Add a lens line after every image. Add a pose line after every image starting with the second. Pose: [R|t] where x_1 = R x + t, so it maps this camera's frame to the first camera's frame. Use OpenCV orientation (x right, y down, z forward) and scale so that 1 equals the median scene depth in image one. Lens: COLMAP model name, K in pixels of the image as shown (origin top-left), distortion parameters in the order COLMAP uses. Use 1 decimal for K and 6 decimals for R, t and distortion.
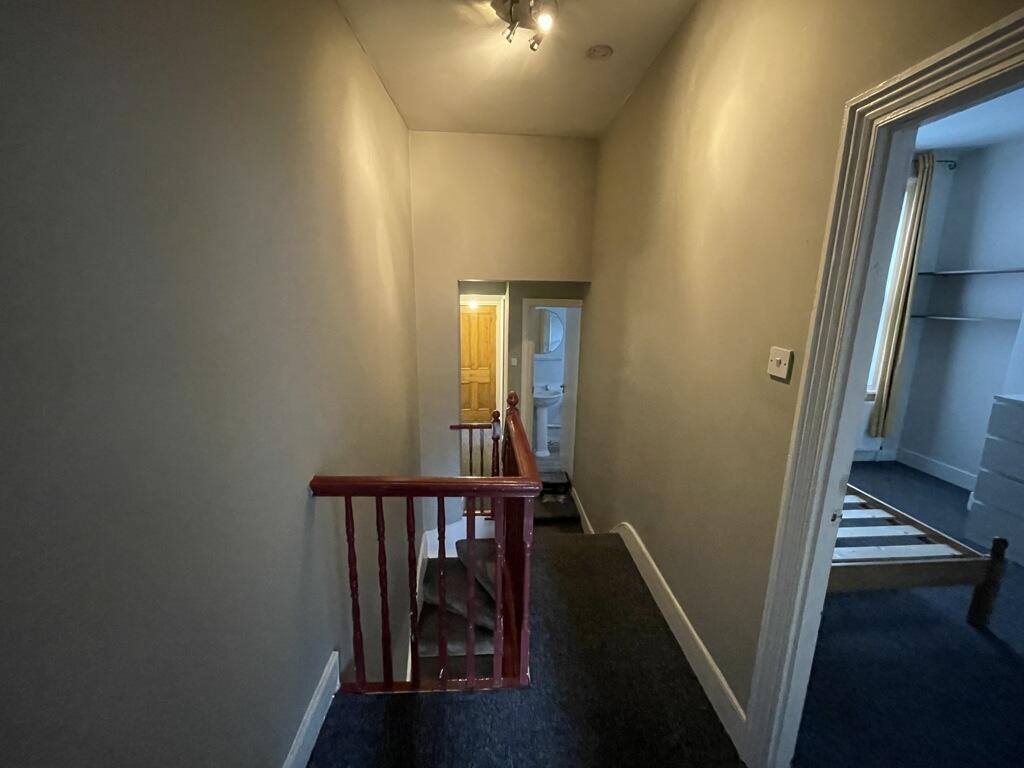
lens RADIAL K [[414.1, 0, 512.0], [0, 414.1, 384.0], [0, 0, 1]] dist [-0.009374, 0.000050]
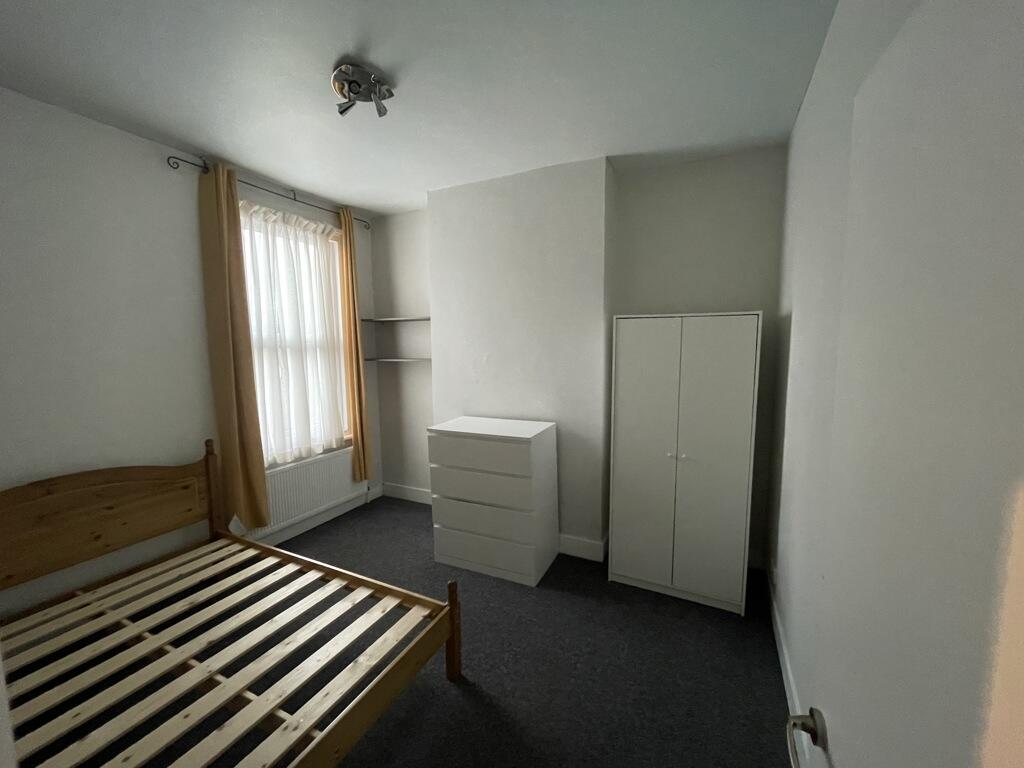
lens RADIAL K [[414.1, 0, 512.0], [0, 414.1, 384.0], [0, 0, 1]] dist [-0.009374, 0.000050]
pose [[0.497940, -0.107127, 0.860570, 0.249774], [0.195063, 0.980747, 0.009220, -0.041862], [-0.844989, 0.163274, 0.509249, 0.155868]]
